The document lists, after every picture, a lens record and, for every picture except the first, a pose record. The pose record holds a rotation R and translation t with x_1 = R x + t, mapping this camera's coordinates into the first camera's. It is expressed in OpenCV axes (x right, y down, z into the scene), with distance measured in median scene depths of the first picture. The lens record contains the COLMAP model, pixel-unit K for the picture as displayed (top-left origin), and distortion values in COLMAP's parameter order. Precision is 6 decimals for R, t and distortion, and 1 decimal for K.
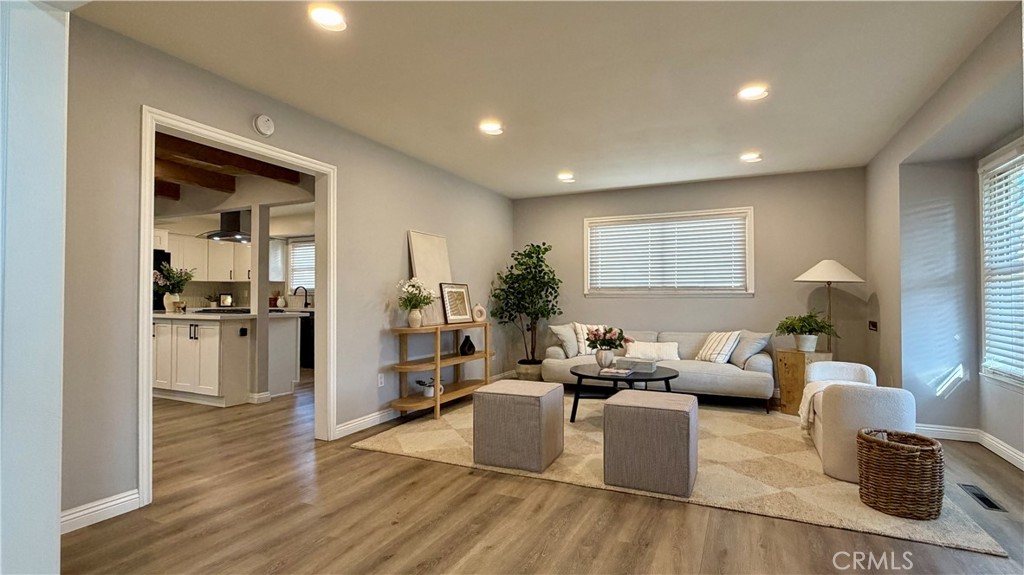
lens RADIAL K [[492.5, 0, 513.3], [0, 492.5, 287.4], [0, 0, 1]] dist [0.003443, -0.000861]
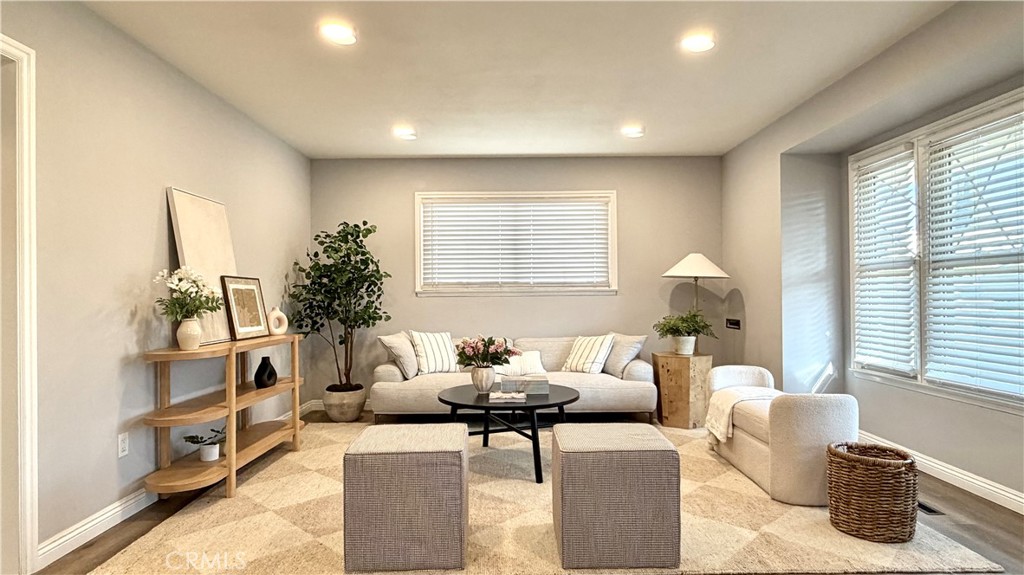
lens RADIAL K [[574.3, 0, 513.0], [0, 574.3, 287.3], [0, 0, 1]] dist [0.001640, 0.000747]
pose [[0.903106, -0.001702, 0.429414, -0.144455], [-0.000487, 0.999987, 0.004988, 0.002302], [-0.429417, -0.004714, 0.903094, 0.202736]]
